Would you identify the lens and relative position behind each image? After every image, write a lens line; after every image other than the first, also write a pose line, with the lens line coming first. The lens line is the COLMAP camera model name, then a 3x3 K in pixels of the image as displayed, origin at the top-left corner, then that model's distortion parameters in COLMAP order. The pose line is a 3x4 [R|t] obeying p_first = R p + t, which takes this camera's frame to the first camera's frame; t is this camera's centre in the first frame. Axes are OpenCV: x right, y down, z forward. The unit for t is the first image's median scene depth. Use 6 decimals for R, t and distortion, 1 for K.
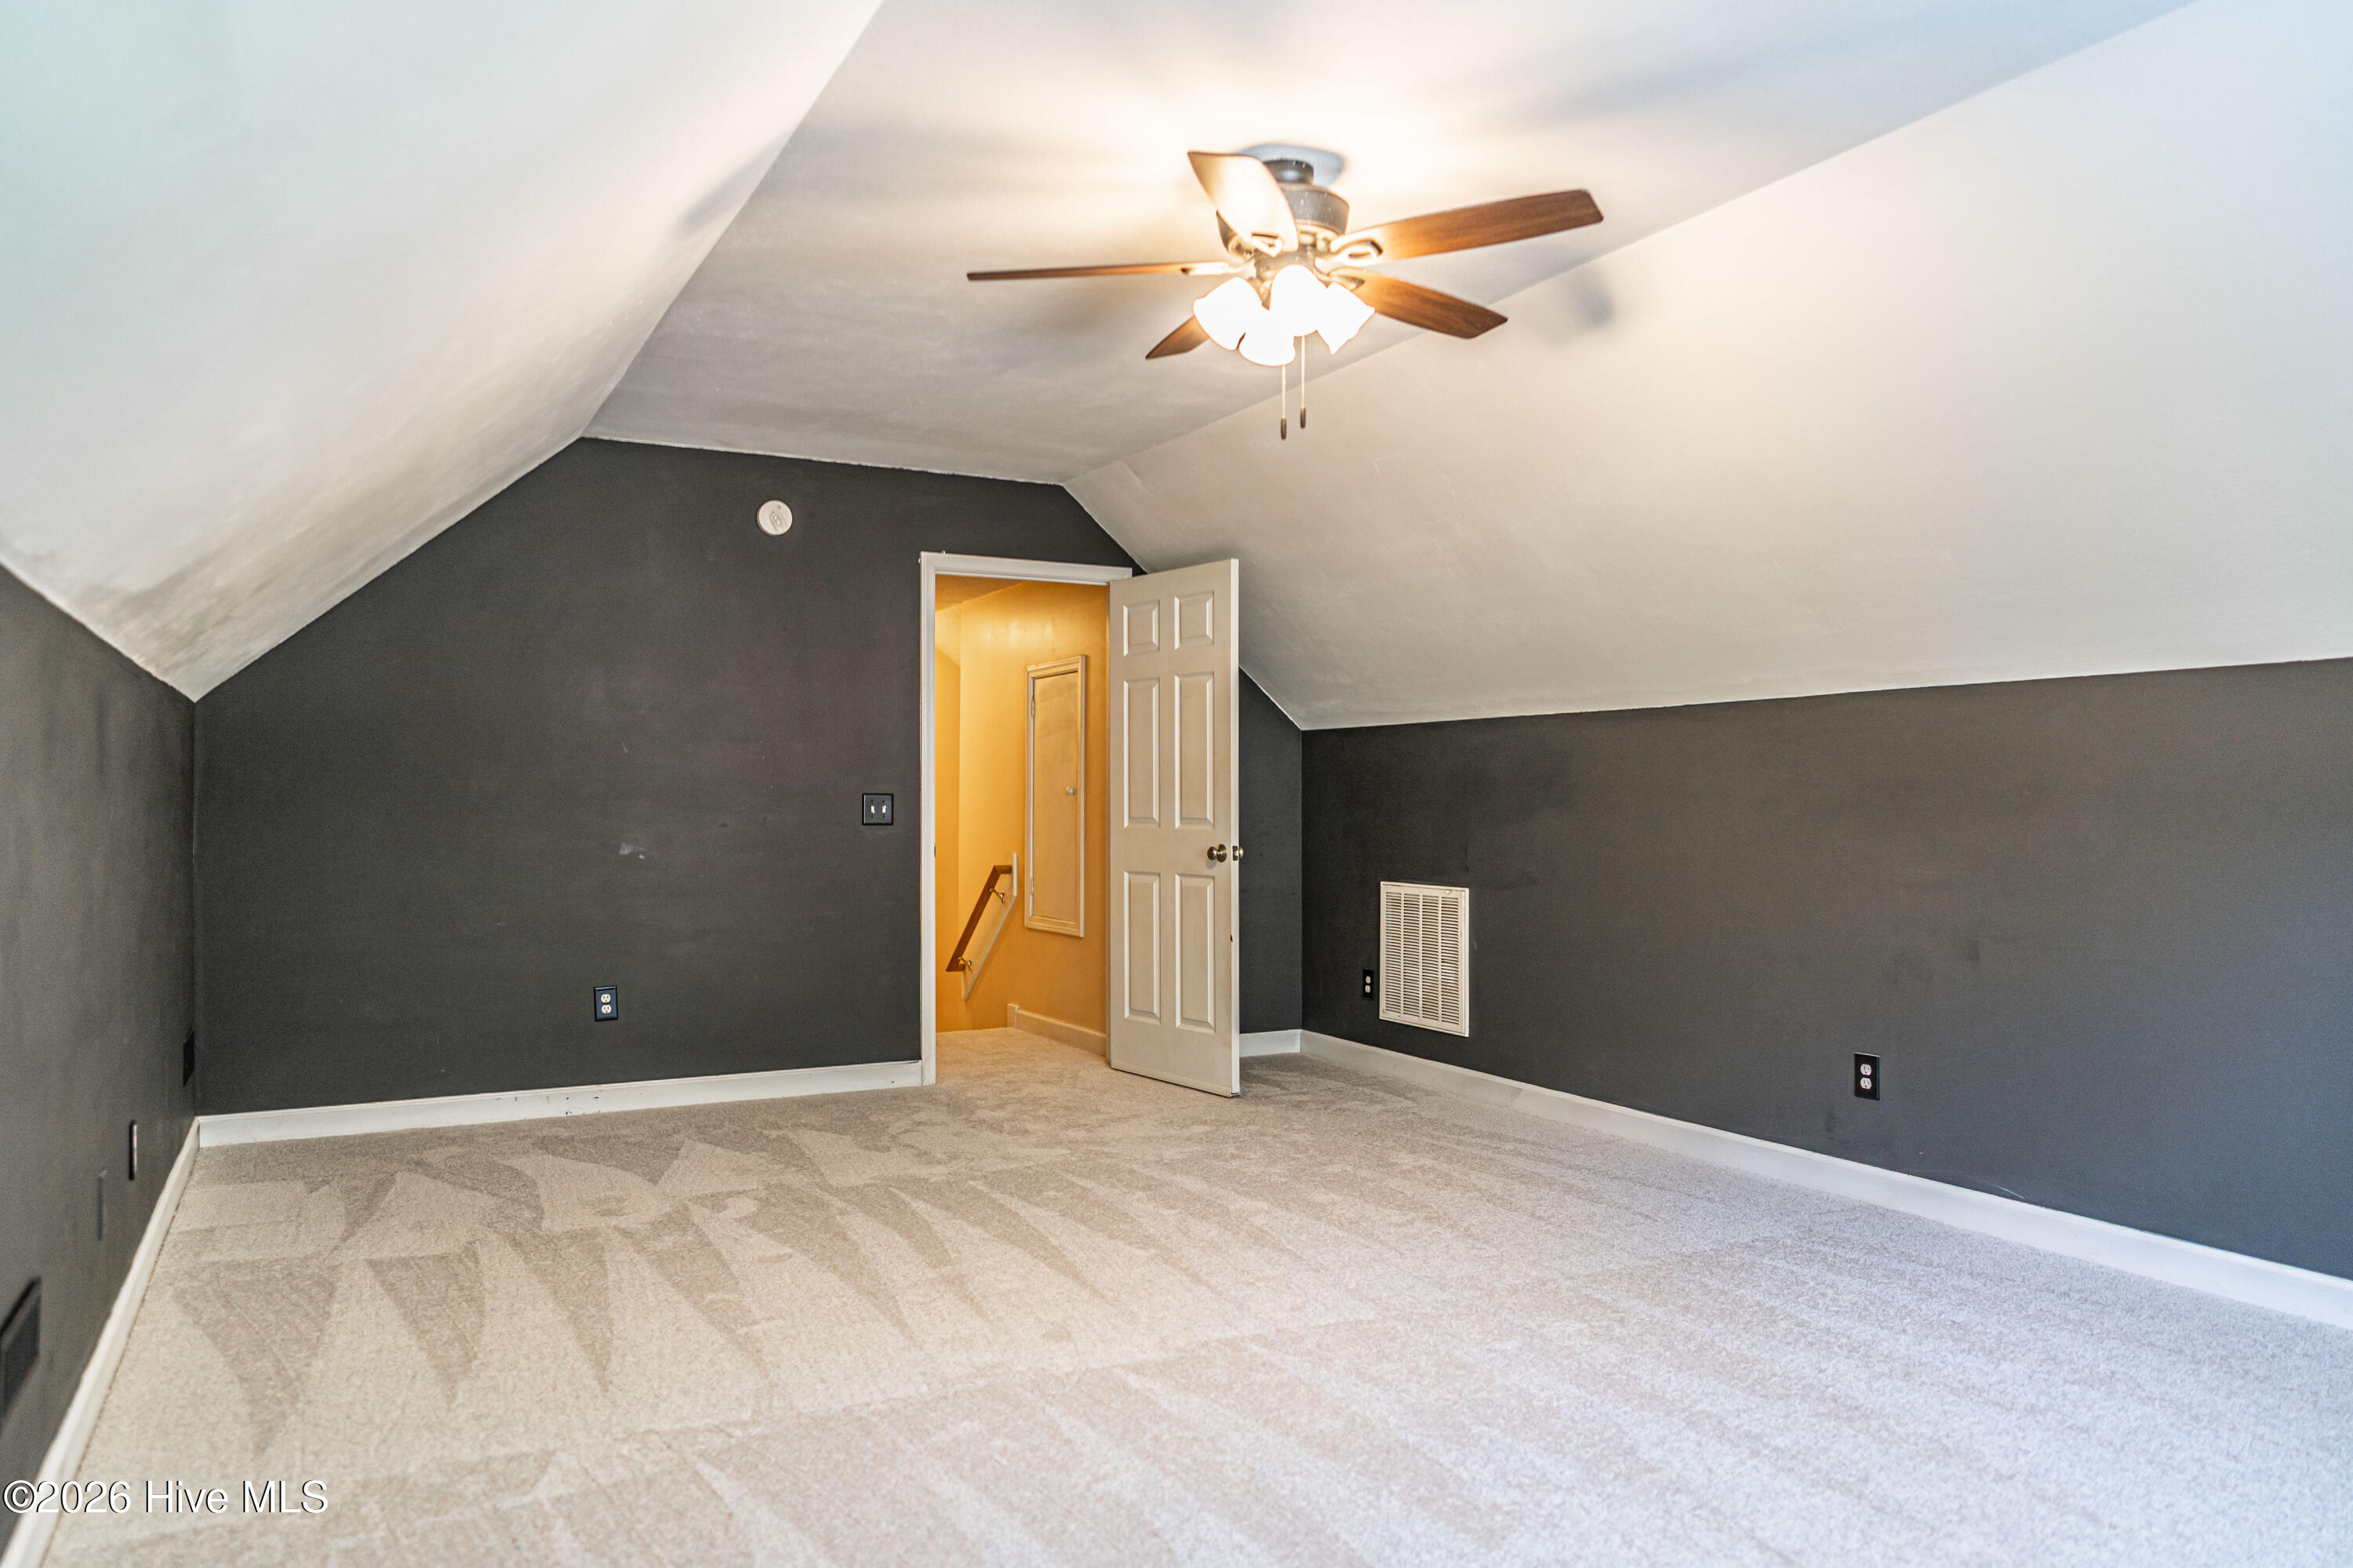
lens RADIAL K [[1583.9, 0, 1189.4], [0, 1583.9, 791.3], [0, 0, 1]] dist [-0.000125, 0.005226]
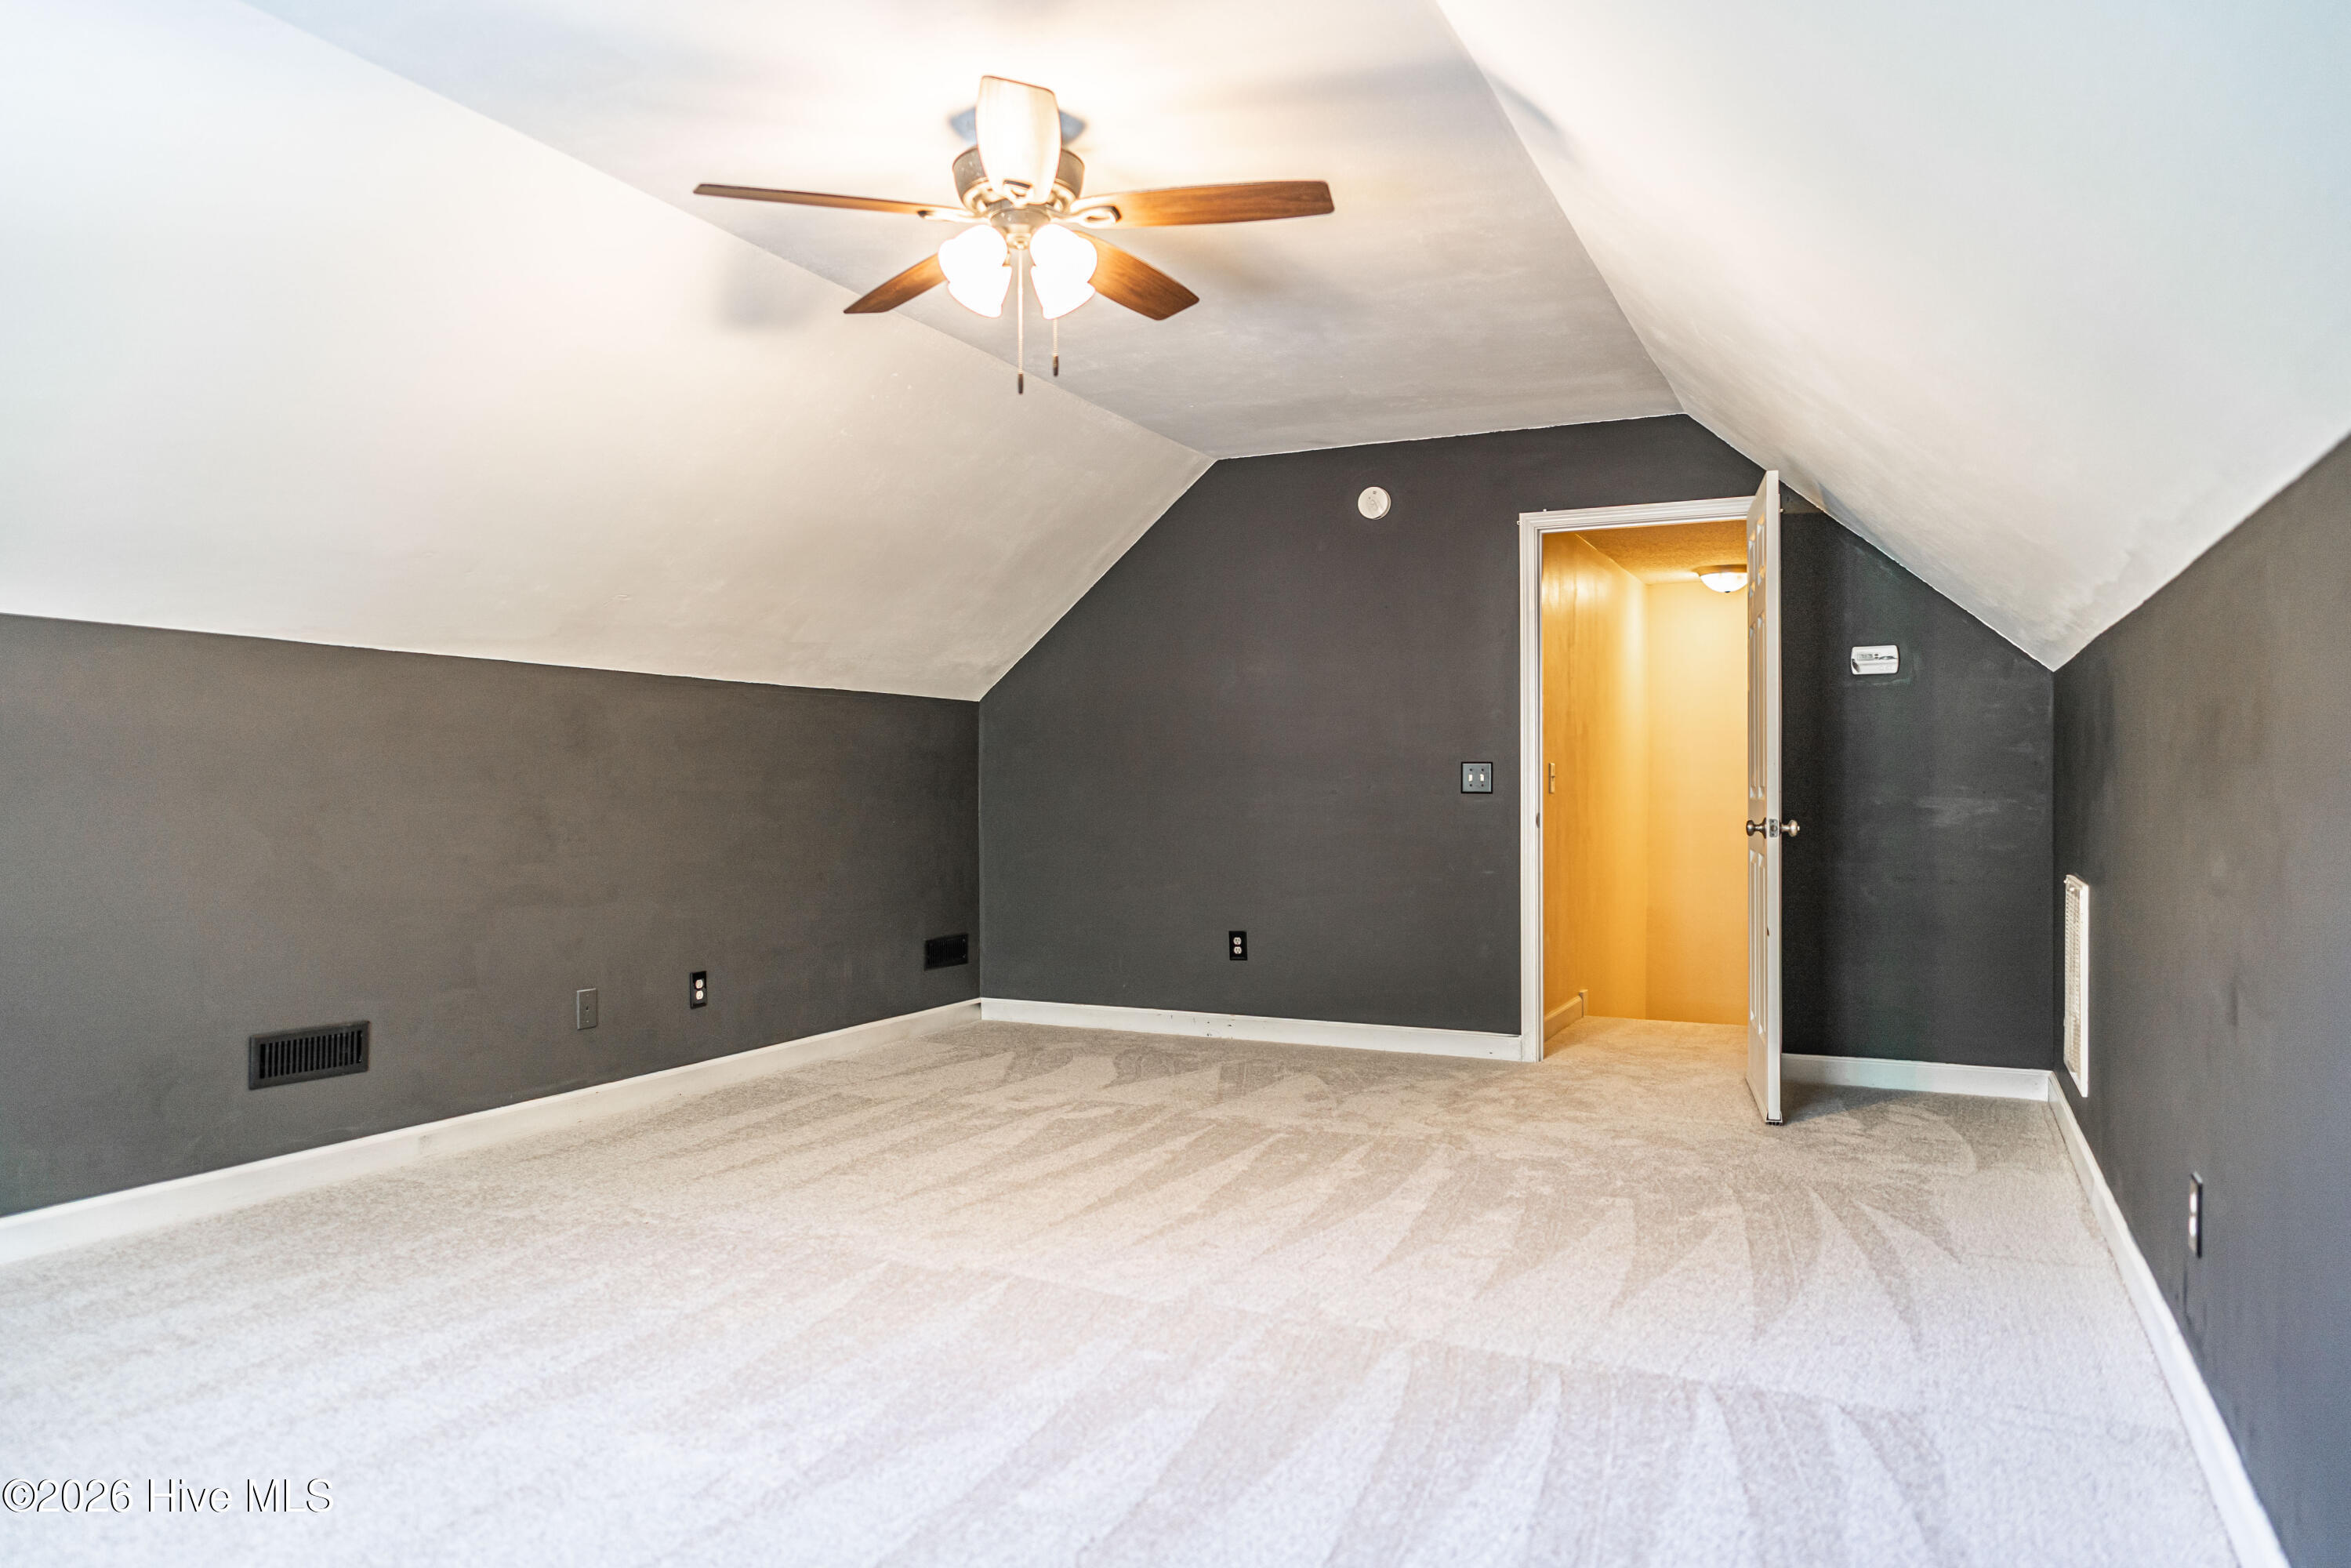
lens RADIAL K [[1582.6, 0, 1186.5], [0, 1582.6, 783.2], [0, 0, 1]] dist [-0.000125, 0.005226]
pose [[0.592068, -0.002435, -0.805884, 0.510569], [0.004529, 0.999990, 0.000306, 0.014064], [0.805875, -0.003831, 0.592073, 0.266622]]
